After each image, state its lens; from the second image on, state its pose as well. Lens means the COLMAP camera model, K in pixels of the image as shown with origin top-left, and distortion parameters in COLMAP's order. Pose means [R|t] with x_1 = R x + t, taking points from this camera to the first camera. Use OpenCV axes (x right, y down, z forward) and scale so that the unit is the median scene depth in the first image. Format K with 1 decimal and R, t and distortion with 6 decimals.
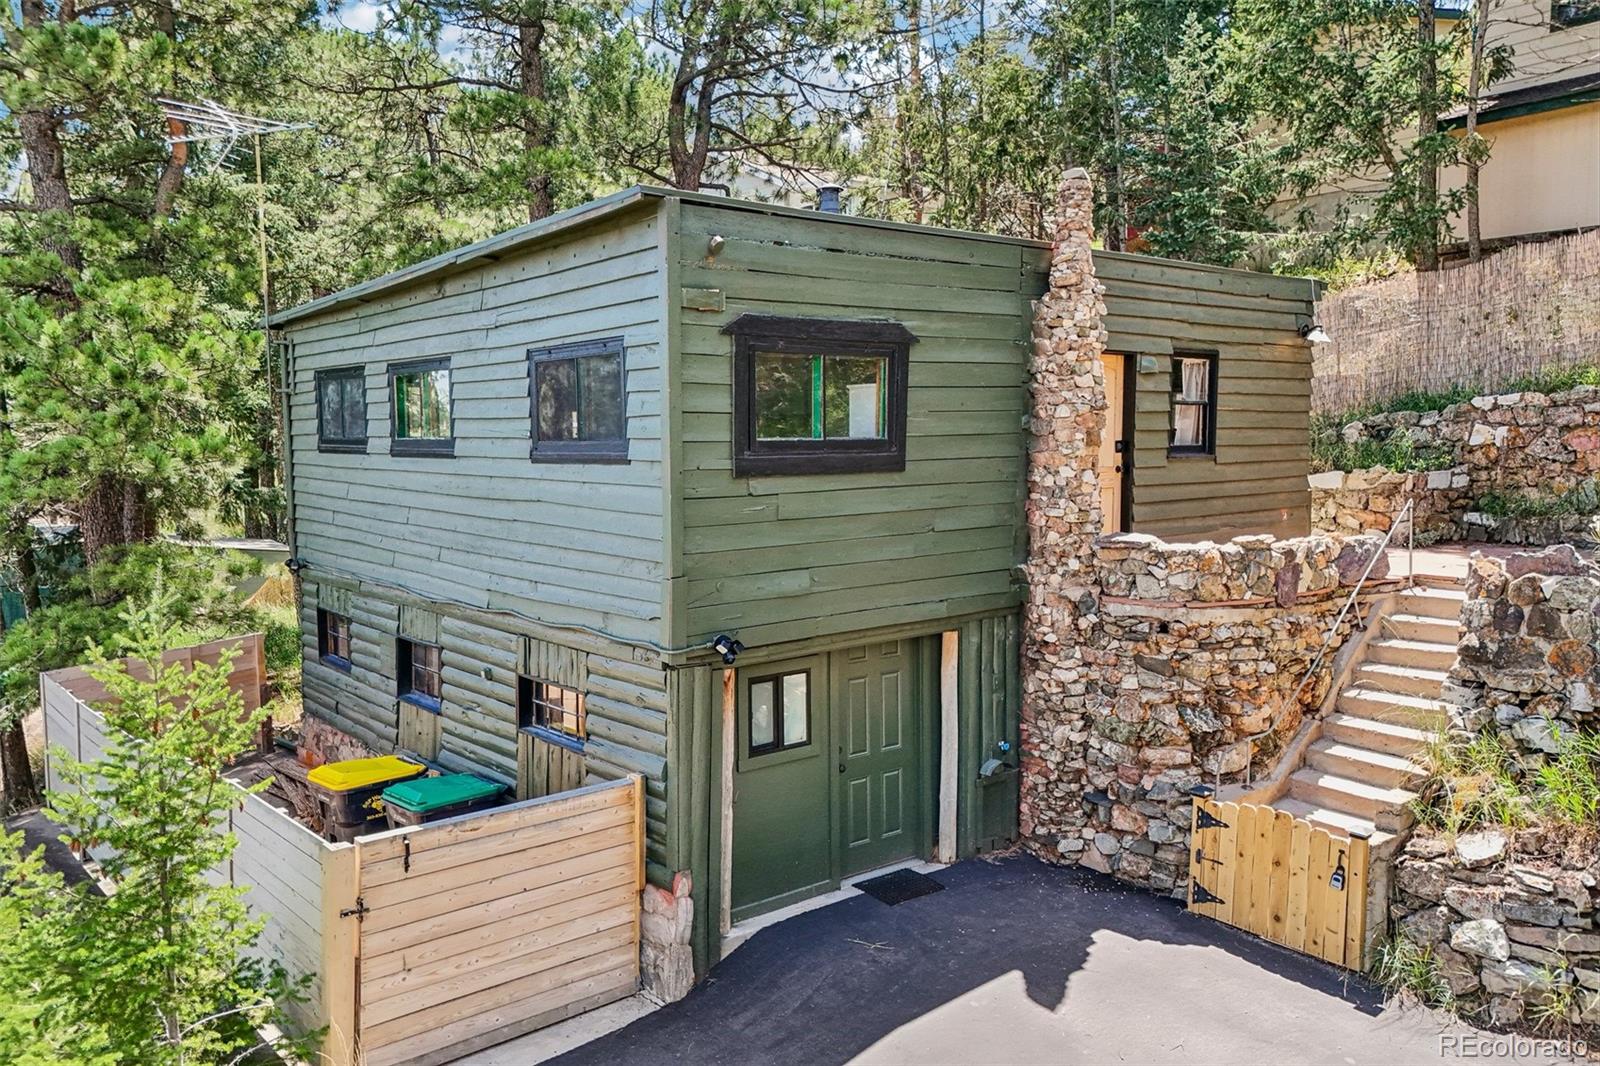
lens RADIAL K [[1173.8, 0, 777.2], [0, 1173.8, 527.7], [0, 0, 1]] dist [0.038024, -0.069845]
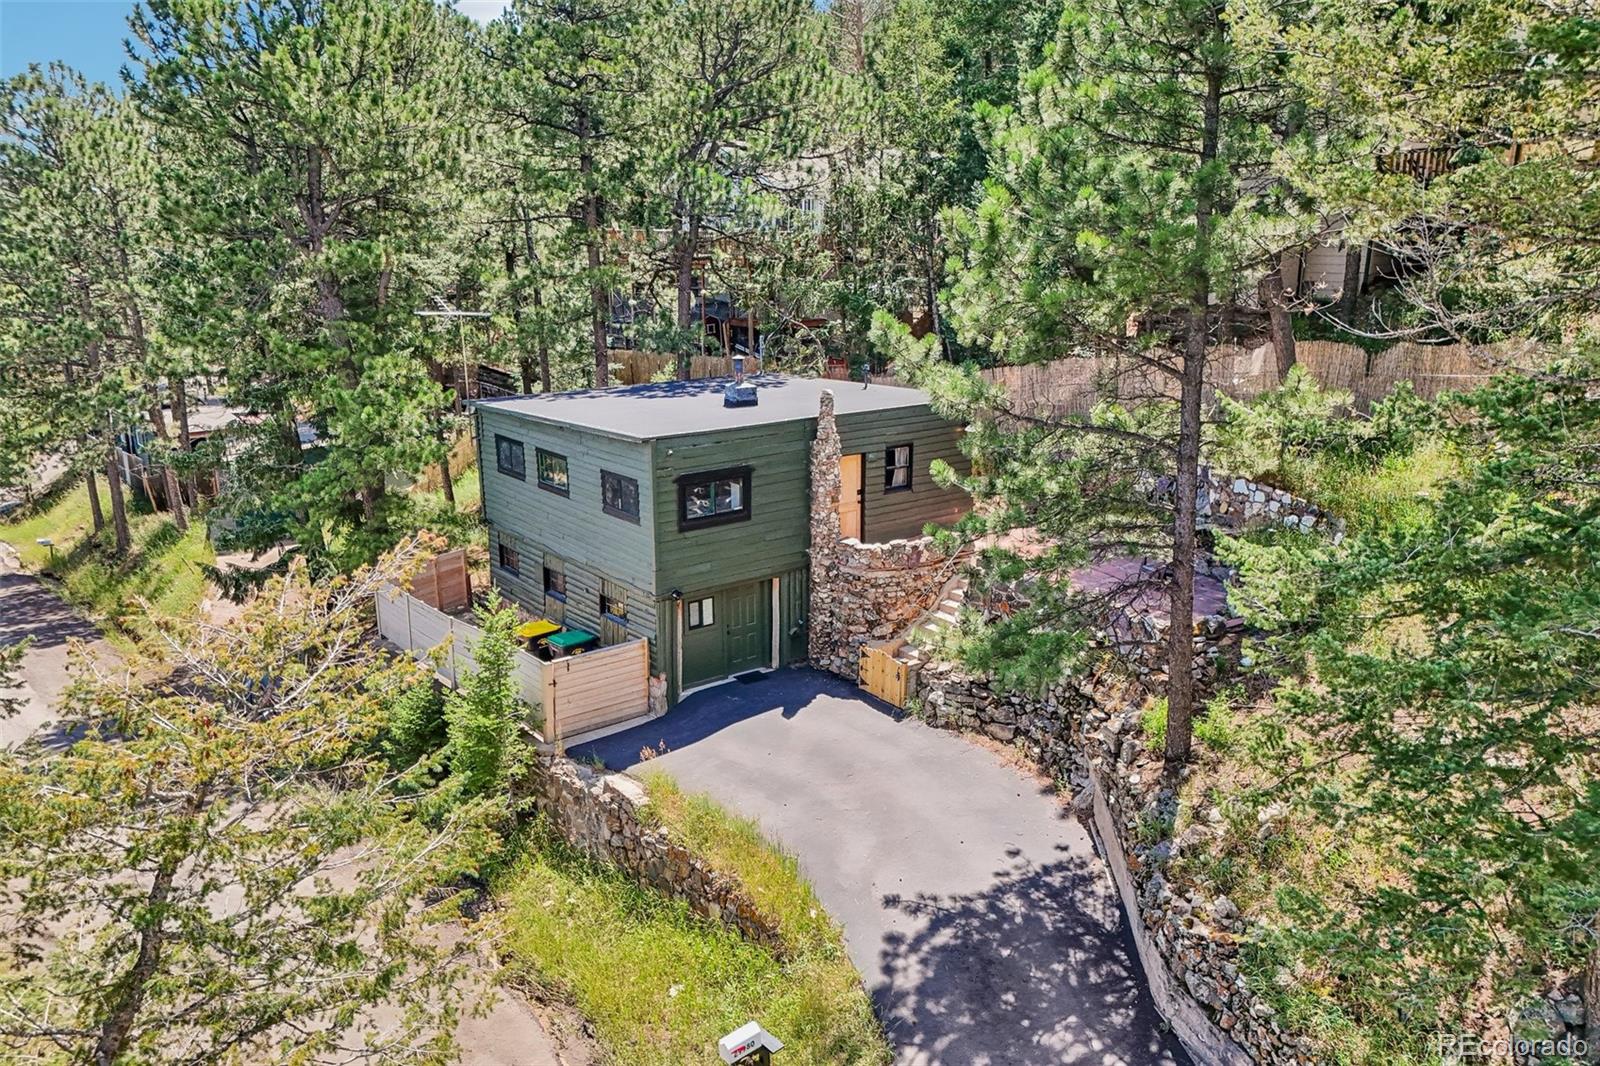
lens RADIAL K [[1140.7, 0, 800.0], [0, 1140.7, 533.0], [0, 0, 1]] dist [0.005694, 0.000579]
pose [[0.999756, 0.007884, -0.020649, 0.269653], [-0.004233, 0.985224, 0.171221, -0.447958], [0.021694, -0.171092, 0.985016, -1.442740]]
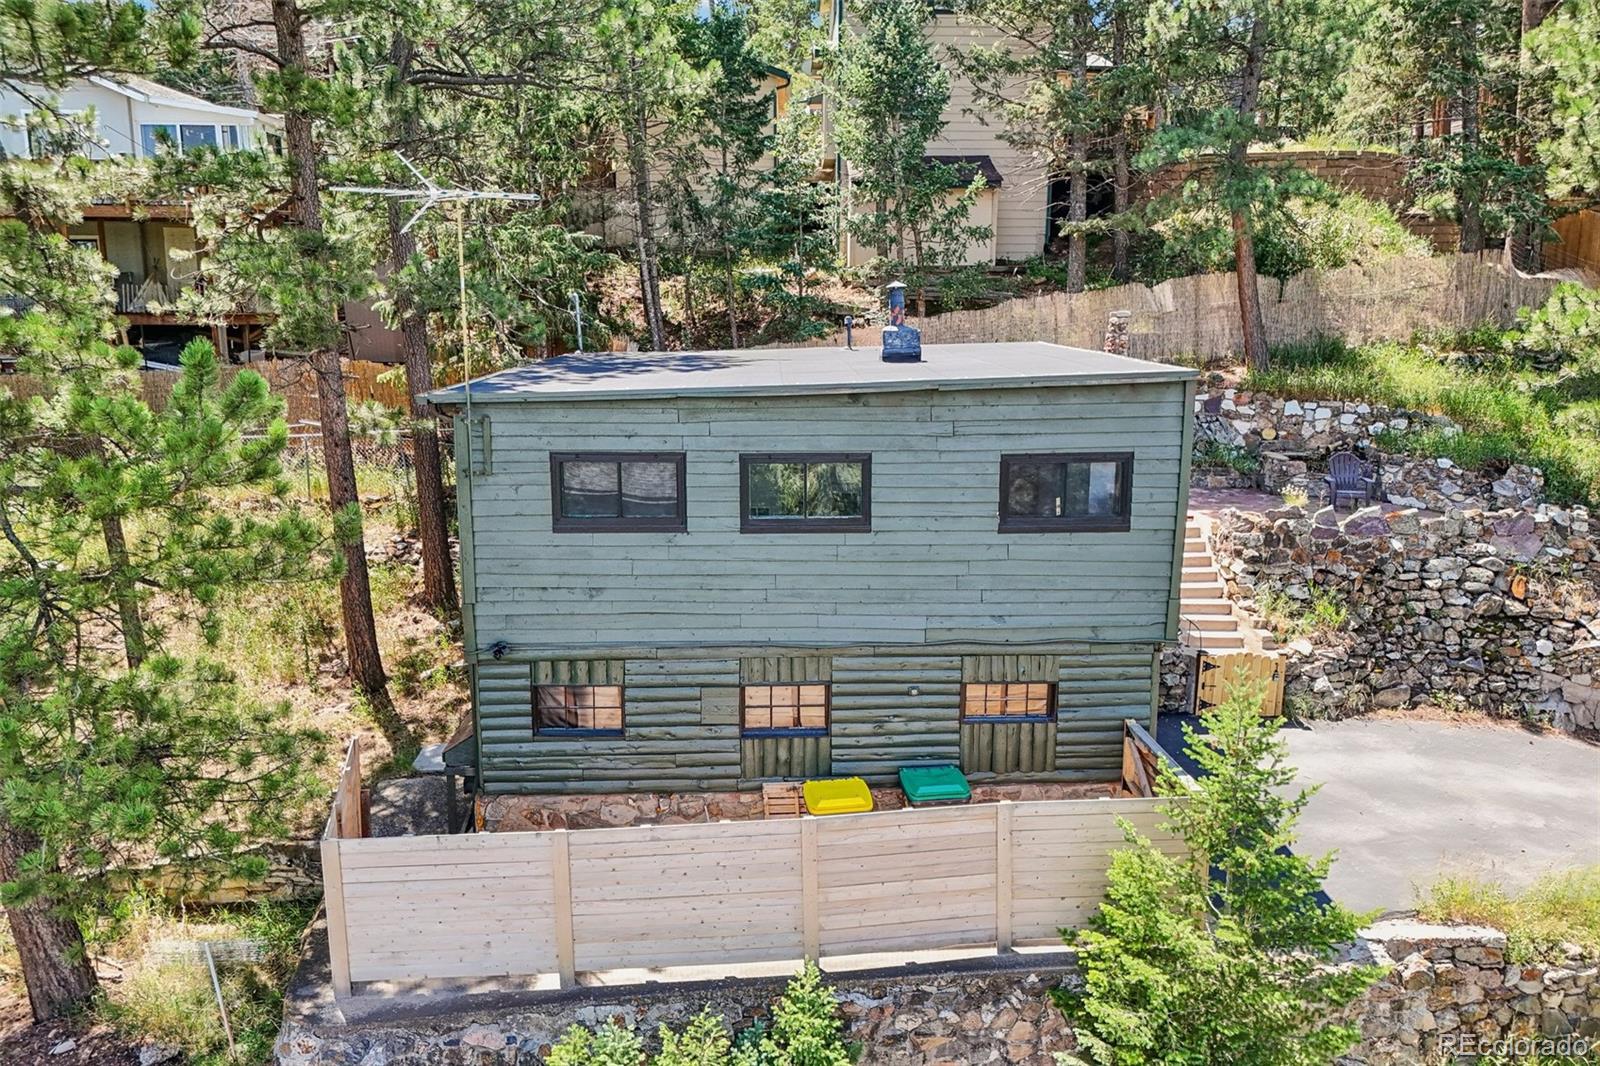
lens RADIAL K [[1173.8, 0, 777.2], [0, 1173.8, 527.7], [0, 0, 1]] dist [0.038024, -0.069845]
pose [[0.625487, -0.144327, 0.766769, -1.513220], [0.063585, 0.988903, 0.134270, -0.278976], [-0.777639, -0.035229, 0.627723, 0.340256]]
